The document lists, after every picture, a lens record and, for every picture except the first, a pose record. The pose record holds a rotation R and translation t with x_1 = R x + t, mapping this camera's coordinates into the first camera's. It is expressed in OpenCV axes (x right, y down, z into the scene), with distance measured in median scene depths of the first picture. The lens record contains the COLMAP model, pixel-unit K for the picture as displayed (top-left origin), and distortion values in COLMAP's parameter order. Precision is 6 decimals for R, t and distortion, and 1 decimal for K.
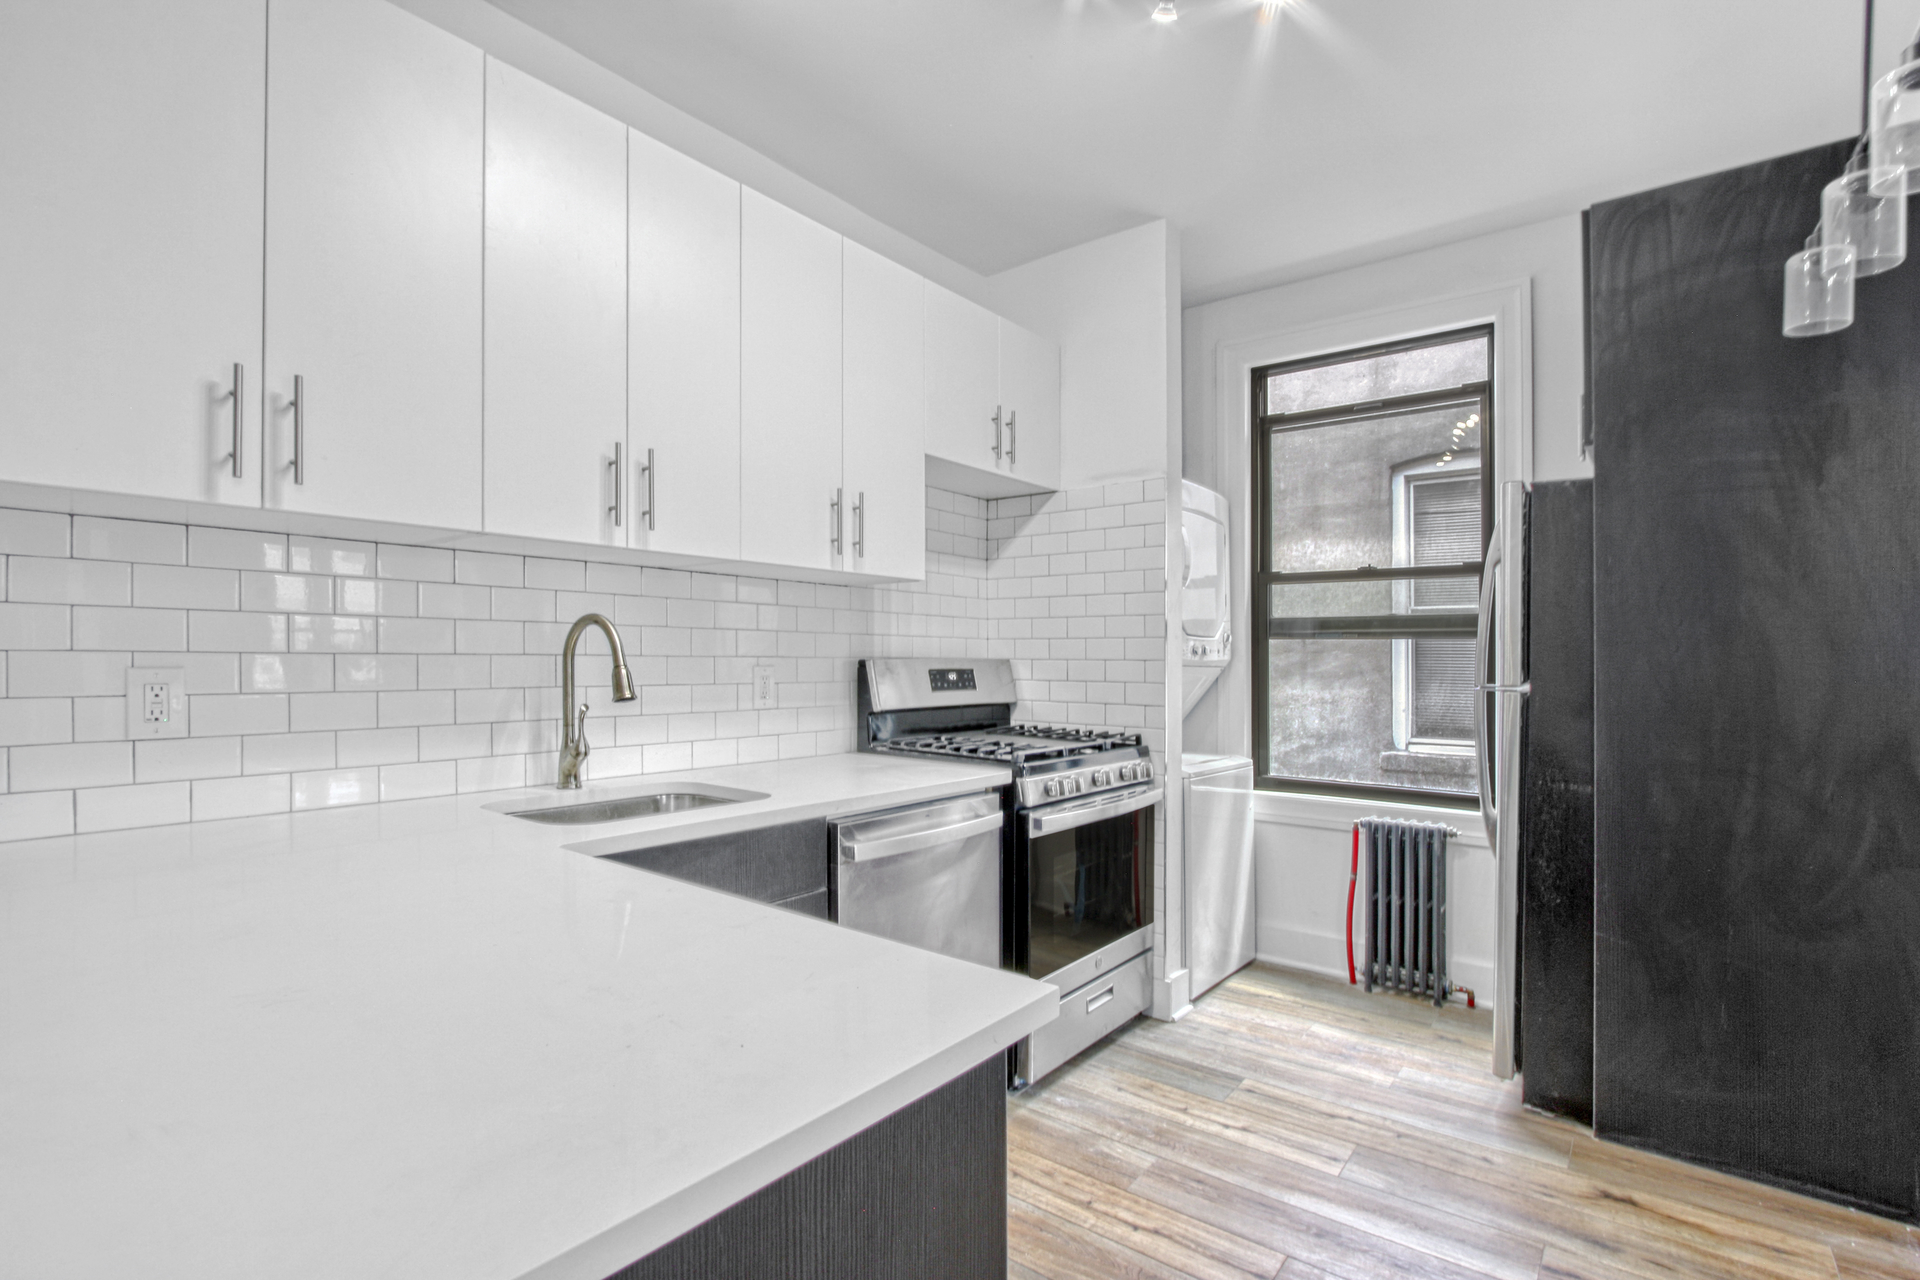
lens RADIAL K [[876.1, 0, 966.8], [0, 876.1, 658.7], [0, 0, 1]] dist [-0.000214, 0.000027]
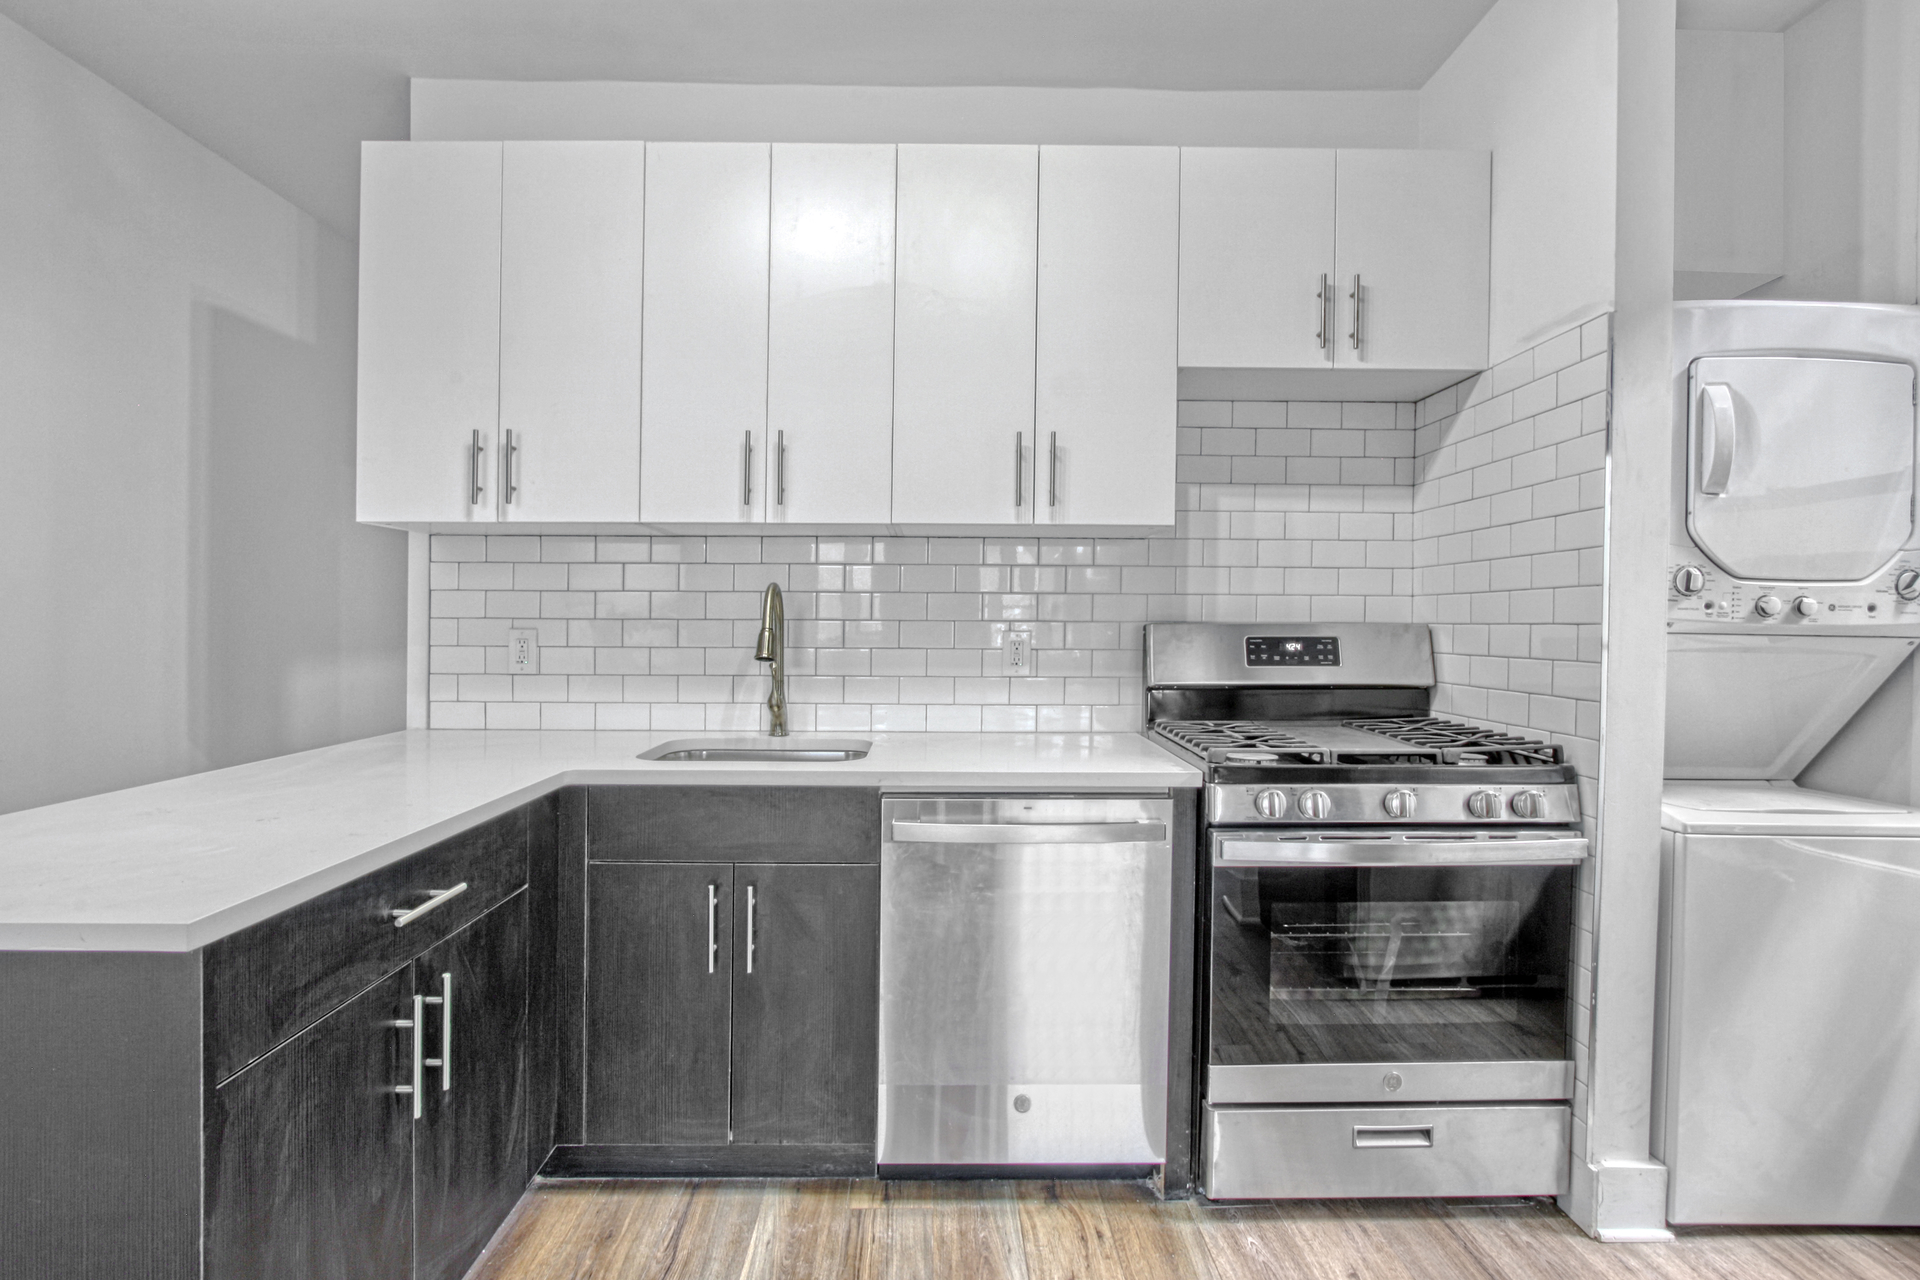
lens RADIAL K [[882.6, 0, 928.9], [0, 882.6, 637.8], [0, 0, 1]] dist [-0.024488, 0.000946]
pose [[0.627970, 0.002227, -0.778234, 0.396314], [-0.000657, 0.999997, 0.002331, 0.011167], [0.778237, -0.000953, 0.627970, 0.289093]]
